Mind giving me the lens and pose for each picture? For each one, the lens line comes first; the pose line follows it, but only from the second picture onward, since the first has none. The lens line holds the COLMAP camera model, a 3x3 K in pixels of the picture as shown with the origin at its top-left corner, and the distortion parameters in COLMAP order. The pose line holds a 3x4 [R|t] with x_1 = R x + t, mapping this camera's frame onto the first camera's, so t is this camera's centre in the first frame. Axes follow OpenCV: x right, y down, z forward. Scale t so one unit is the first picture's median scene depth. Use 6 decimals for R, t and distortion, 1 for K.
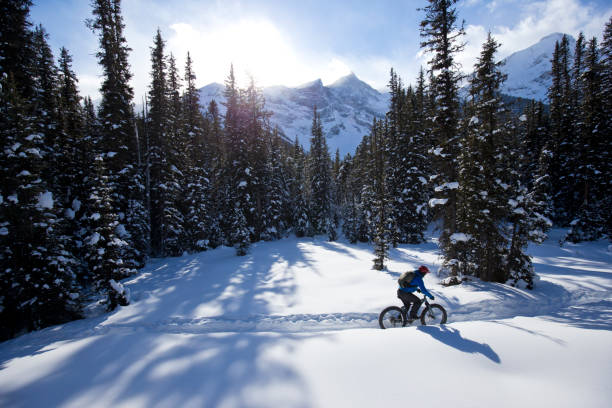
lens RADIAL K [[281.4, 0, 309.2], [0, 281.4, 205.4], [0, 0, 1]] dist [-0.035679, 0.007877]
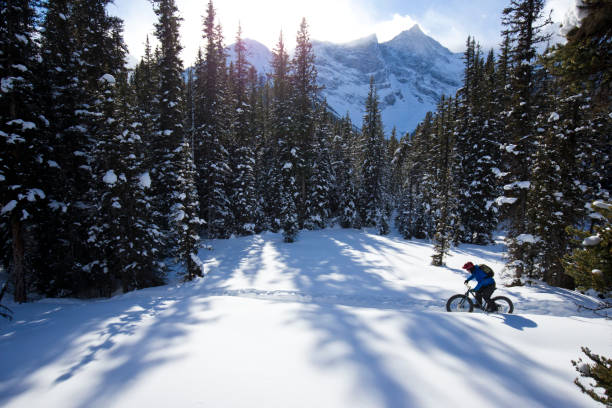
lens RADIAL K [[339.3, 0, 308.0], [0, 339.3, 204.7], [0, 0, 1]] dist [-0.014629, -0.000257]
pose [[0.990271, 0.061041, -0.125048, -0.029357], [-0.055566, 0.997357, 0.046812, -0.006072], [0.127575, -0.039409, 0.991046, -0.100645]]
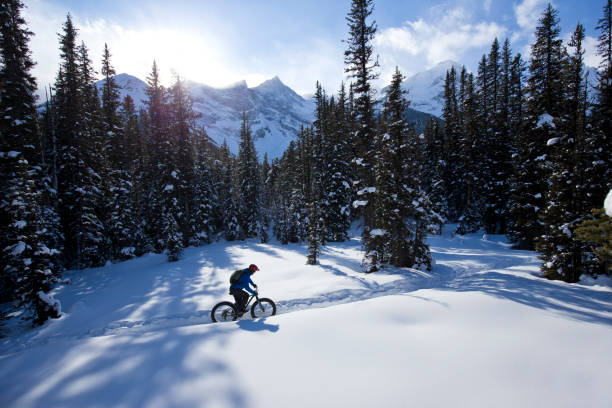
lens RADIAL K [[281.4, 0, 309.2], [0, 281.4, 205.4], [0, 0, 1]] dist [-0.035679, 0.007877]
pose [[0.966235, -0.014824, 0.257237, -0.024174], [0.017685, 0.999805, -0.008814, 0.001107], [-0.257056, 0.013065, 0.966308, -0.043050]]
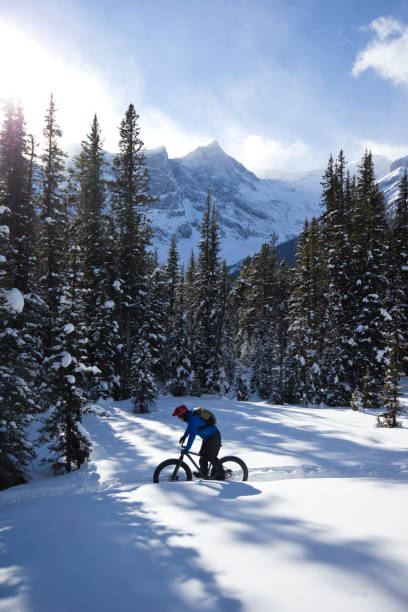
lens RADIAL K [[471.9, 0, 204.0], [0, 471.9, 306.0], [0, 0, 1]] dist [0.012745, 0.001485]
pose [[0.988090, 0.056709, 0.143043, -0.200078], [-0.041828, 0.993594, -0.104981, 0.031363], [-0.148080, 0.097747, 0.984133, -0.076305]]
